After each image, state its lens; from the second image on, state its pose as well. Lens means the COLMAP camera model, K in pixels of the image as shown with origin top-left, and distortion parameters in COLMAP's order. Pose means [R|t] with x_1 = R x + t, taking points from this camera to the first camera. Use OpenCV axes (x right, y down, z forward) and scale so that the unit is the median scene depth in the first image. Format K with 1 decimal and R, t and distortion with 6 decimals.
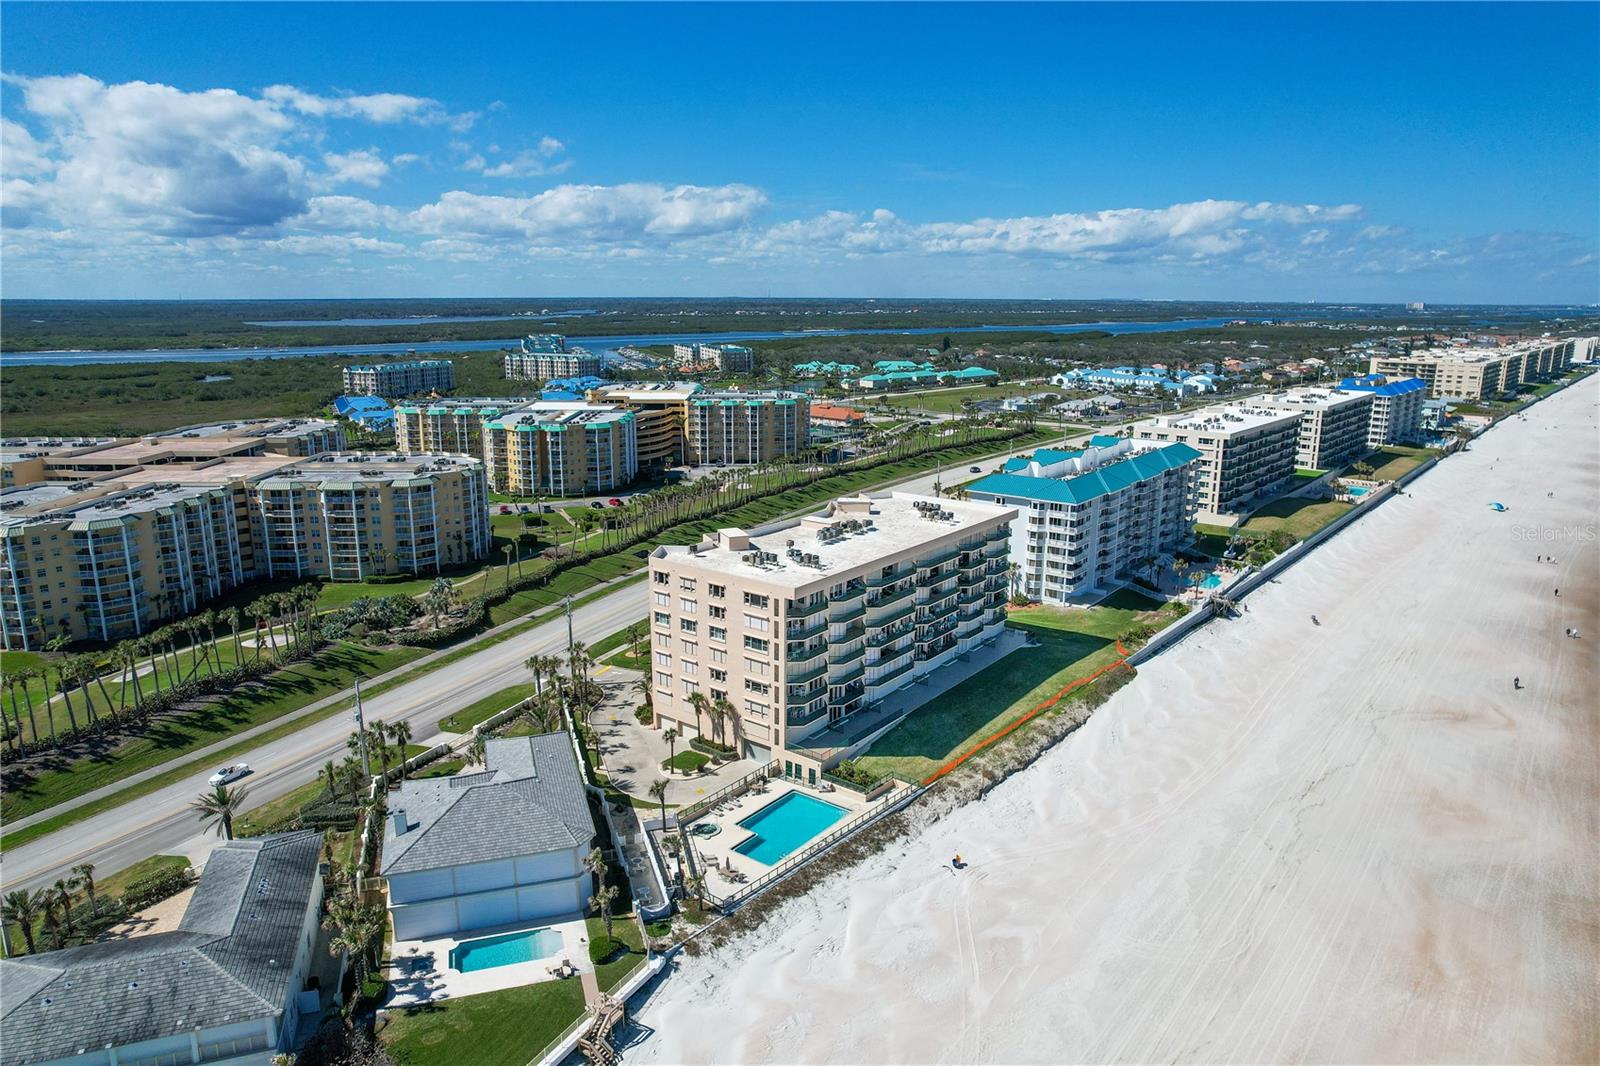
lens RADIAL K [[1035.2, 0, 801.3], [0, 1035.2, 505.5], [0, 0, 1]] dist [-0.076448, 0.068619]
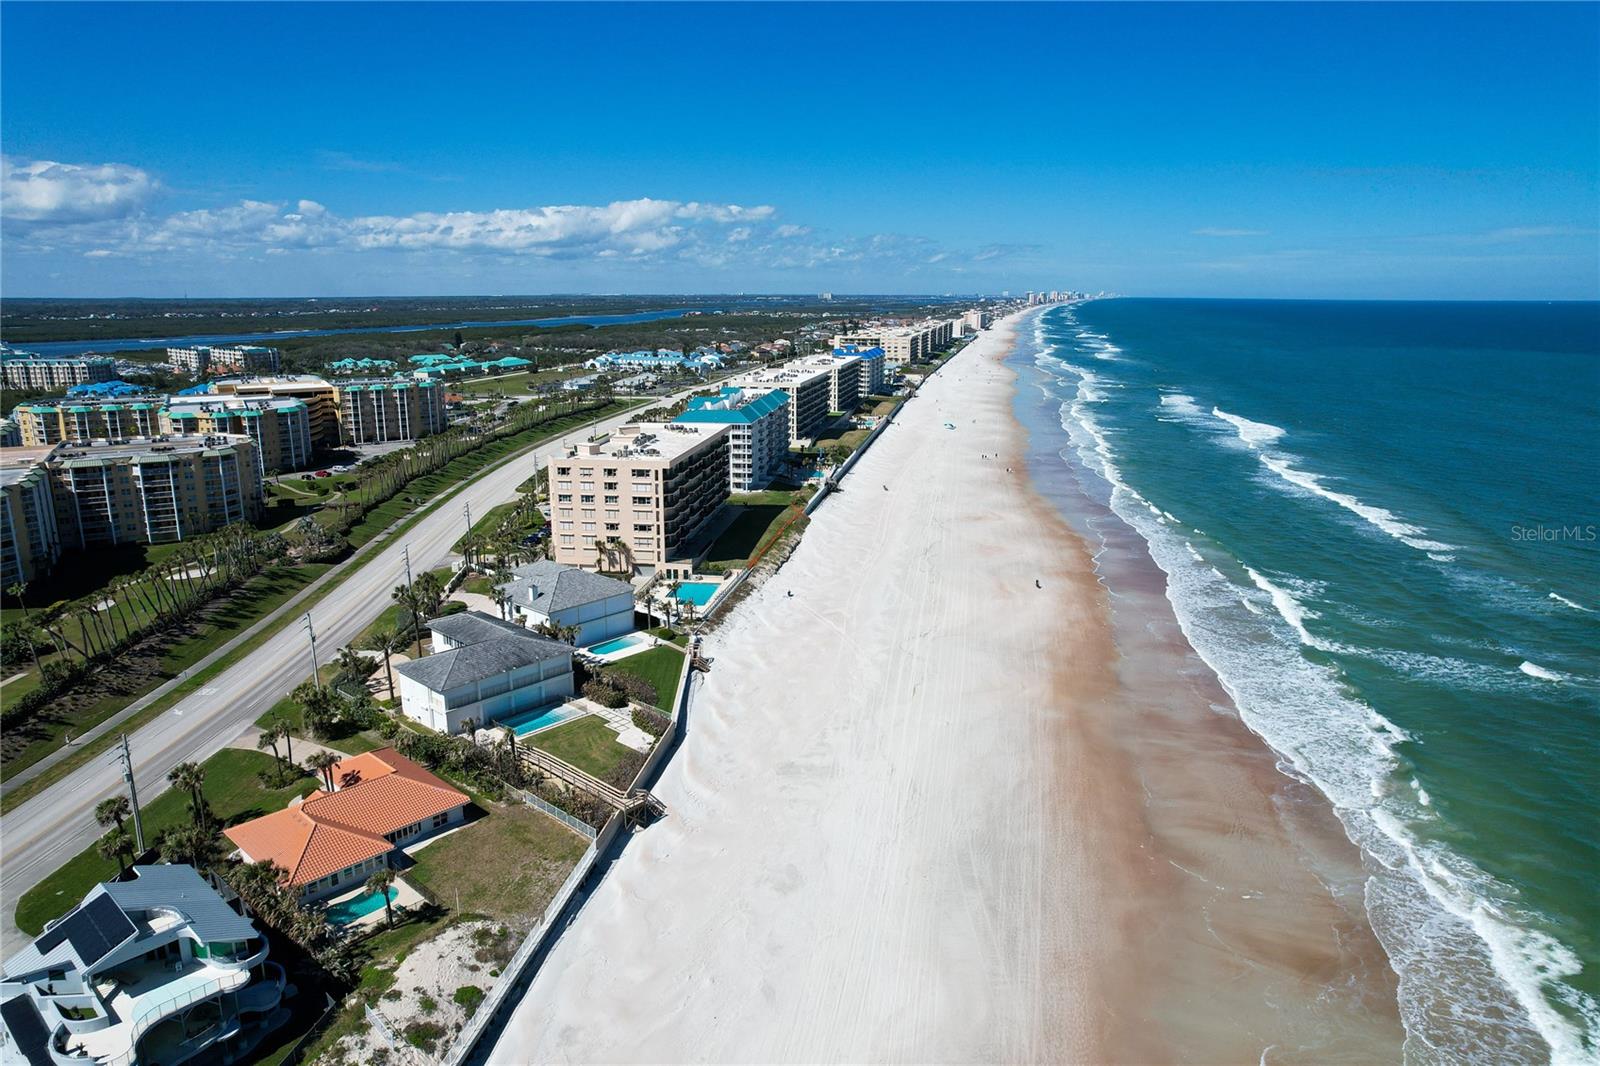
lens RADIAL K [[1026.0, 0, 800.0], [0, 1026.0, 533.0], [0, 0, 1]] dist [-0.077773, 0.076436]
pose [[0.870458, -0.116275, 0.478313, -0.398267], [0.101030, 0.993215, 0.057586, 0.076445], [-0.481763, -0.001802, 0.876300, -0.356006]]
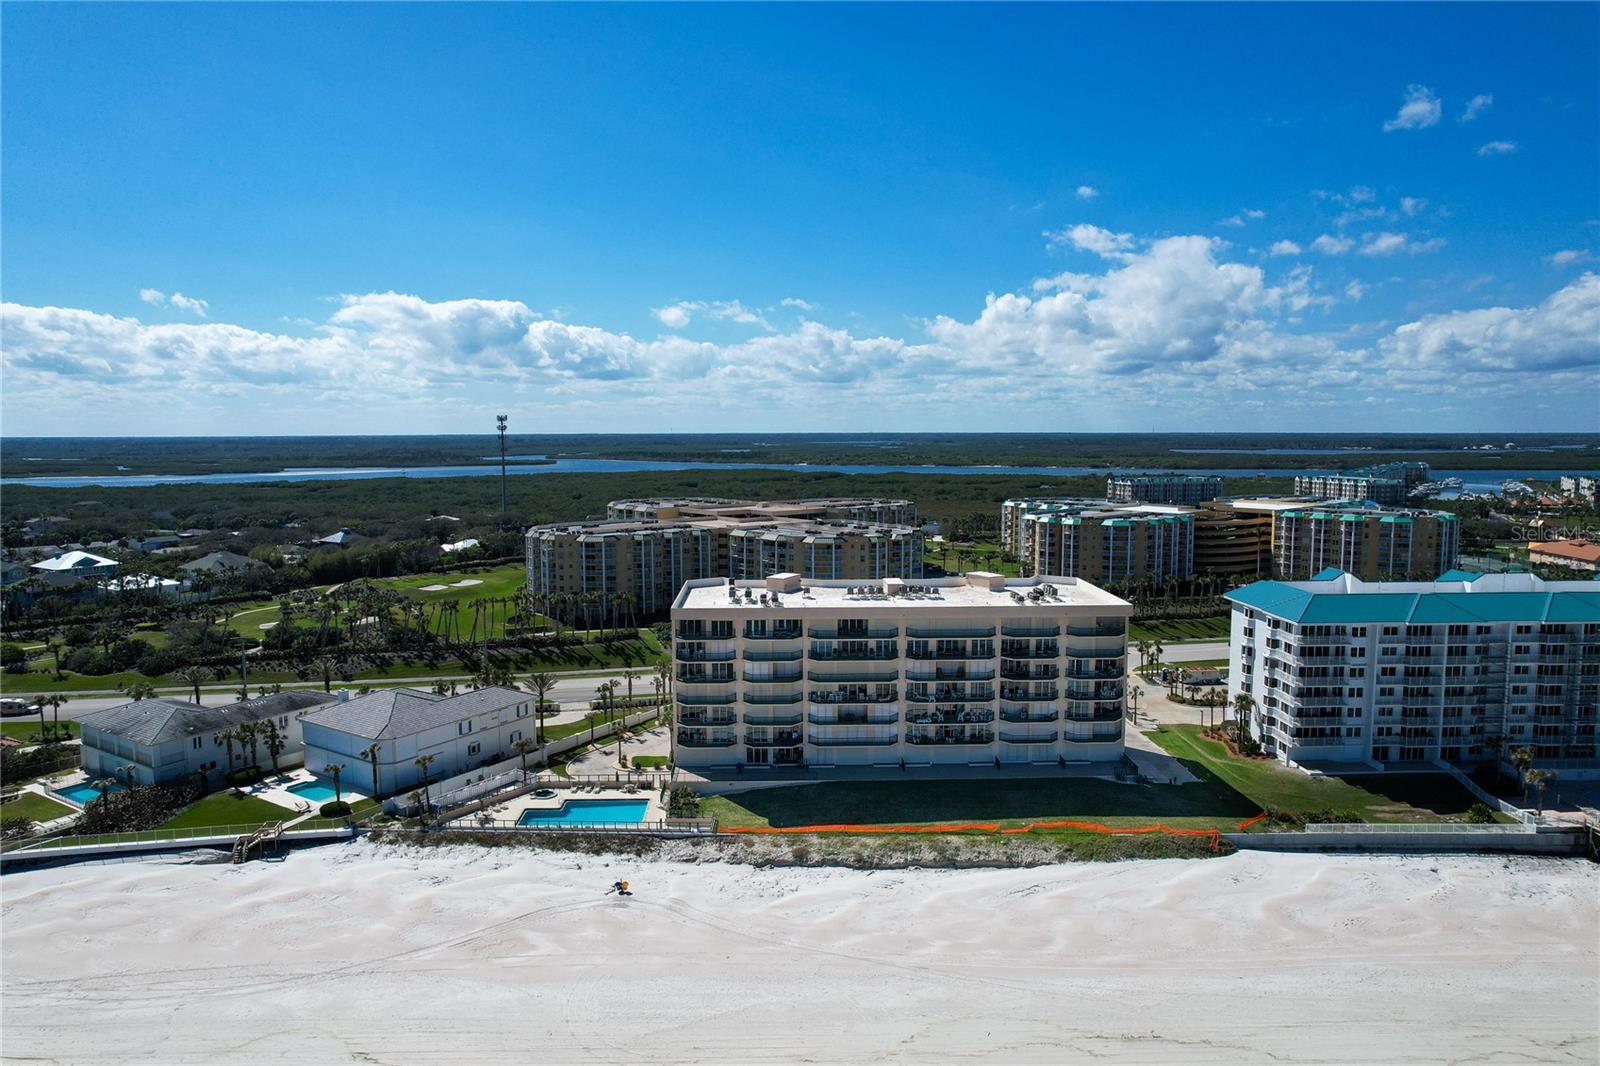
lens RADIAL K [[1026.0, 0, 800.0], [0, 1026.0, 533.0], [0, 0, 1]] dist [-0.077773, 0.076436]
pose [[0.631540, 0.070858, -0.772099, 0.559291], [-0.149394, 0.988276, -0.031500, 0.009999], [0.760815, 0.135241, 0.634721, 0.264081]]
